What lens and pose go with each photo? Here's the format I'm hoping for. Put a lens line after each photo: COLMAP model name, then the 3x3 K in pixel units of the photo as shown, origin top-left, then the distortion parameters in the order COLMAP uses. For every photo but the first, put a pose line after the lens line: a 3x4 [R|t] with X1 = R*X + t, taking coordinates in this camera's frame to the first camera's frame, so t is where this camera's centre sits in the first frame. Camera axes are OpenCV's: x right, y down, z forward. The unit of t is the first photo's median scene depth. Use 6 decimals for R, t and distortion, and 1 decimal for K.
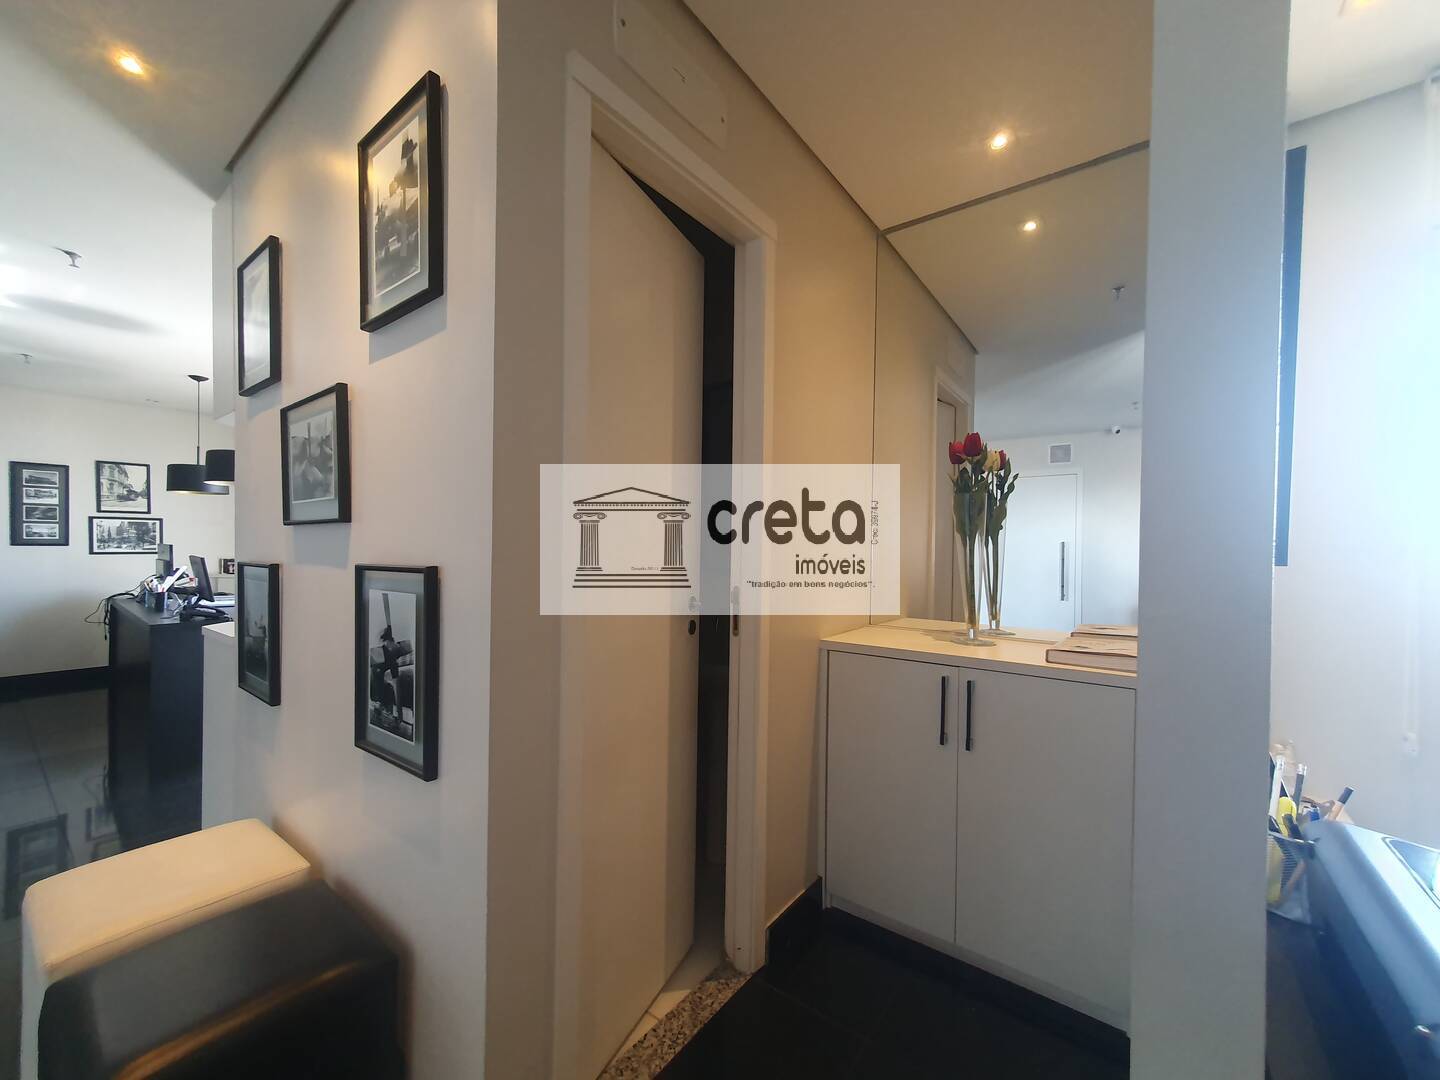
lens RADIAL K [[568.9, 0, 719.6], [0, 568.9, 551.3], [0, 0, 1]] dist [0.012171, 0.000193]
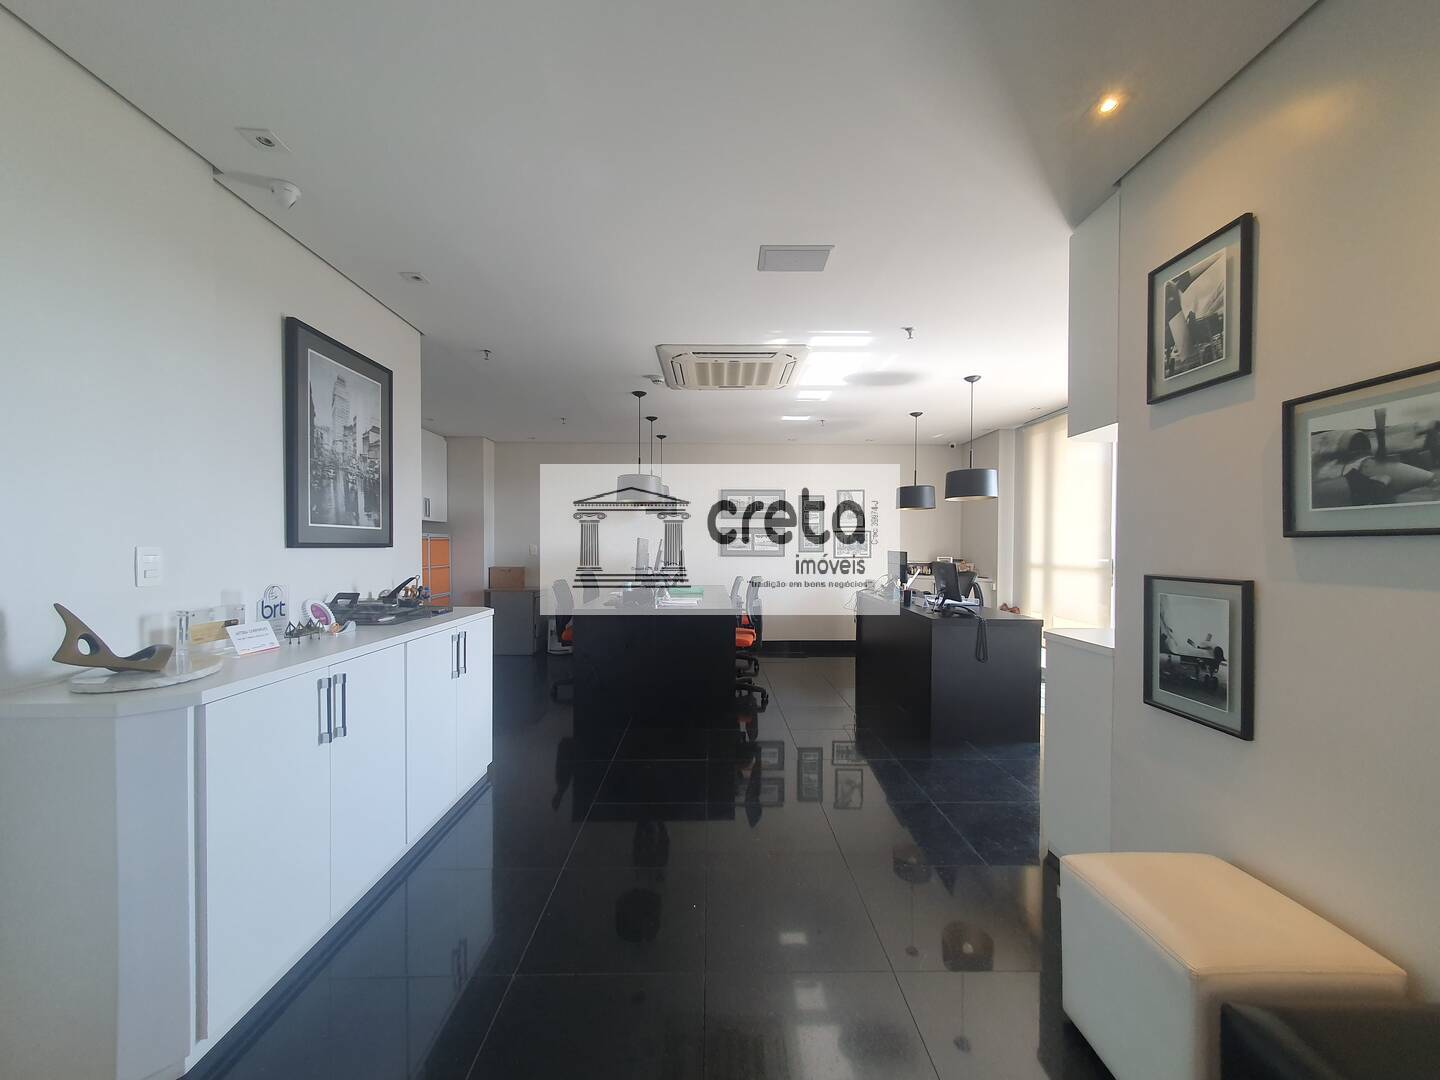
lens RADIAL K [[568.9, 0, 719.6], [0, 568.9, 551.3], [0, 0, 1]] dist [0.012171, 0.000193]
pose [[0.613972, 0.004499, -0.789315, -0.321216], [-0.009190, 0.999957, -0.001449, -0.008253], [0.789274, 0.008144, 0.613987, -0.107302]]
